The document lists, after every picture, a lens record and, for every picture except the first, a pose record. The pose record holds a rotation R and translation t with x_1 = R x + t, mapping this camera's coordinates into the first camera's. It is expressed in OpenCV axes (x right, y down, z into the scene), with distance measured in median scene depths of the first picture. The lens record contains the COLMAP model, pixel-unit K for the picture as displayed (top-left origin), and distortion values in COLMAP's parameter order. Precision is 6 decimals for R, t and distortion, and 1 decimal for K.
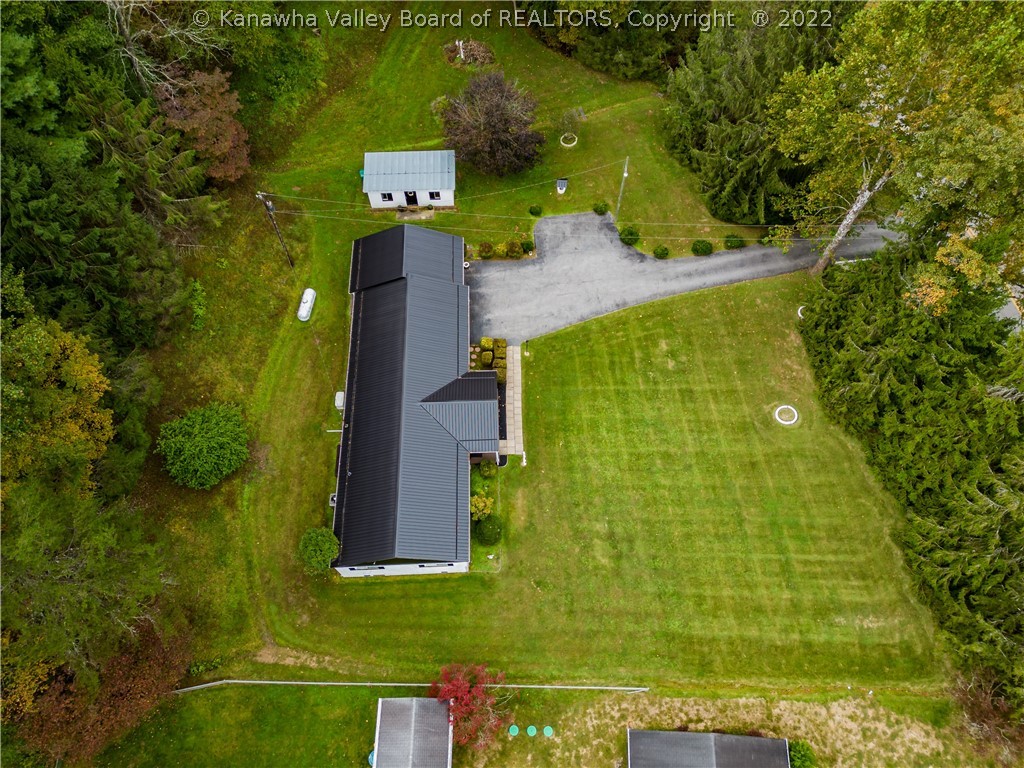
lens RADIAL K [[717.2, 0, 512.0], [0, 717.2, 384.0], [0, 0, 1]] dist [0.004632, -0.000705]
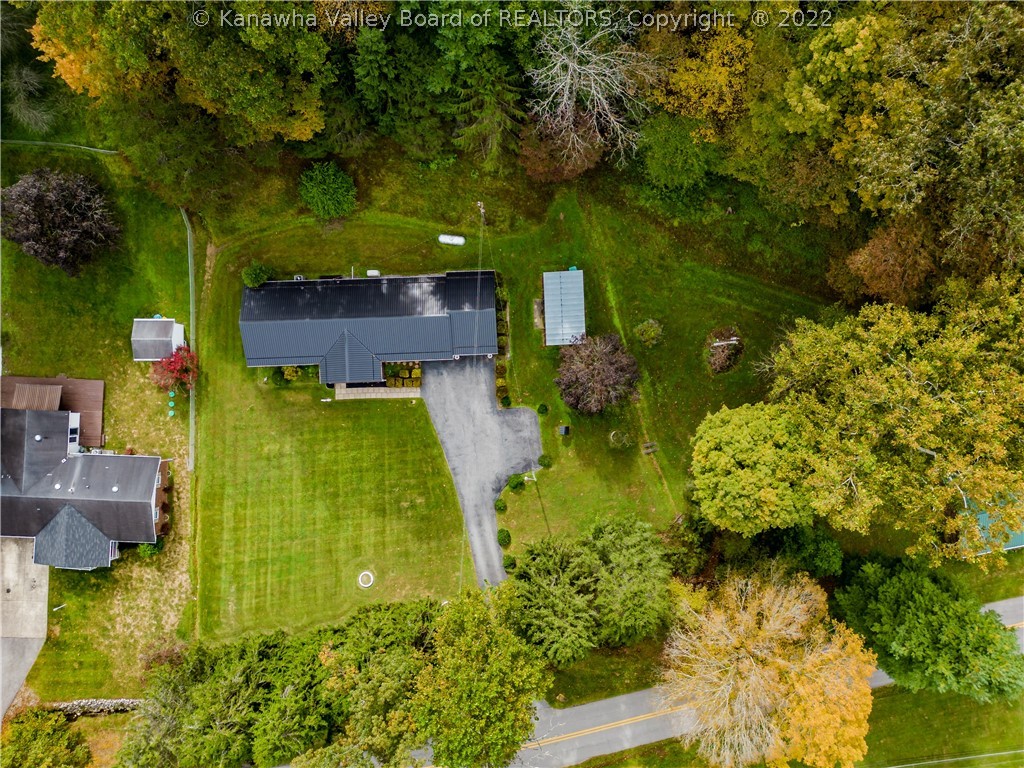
lens RADIAL K [[717.2, 0, 512.0], [0, 717.2, 384.0], [0, 0, 1]] dist [0.004632, -0.000705]
pose [[0.005784, 0.999961, -0.006719, -0.004041], [-0.884554, 0.008250, 0.466365, -0.883796], [0.466402, 0.003246, 0.884567, -0.150614]]
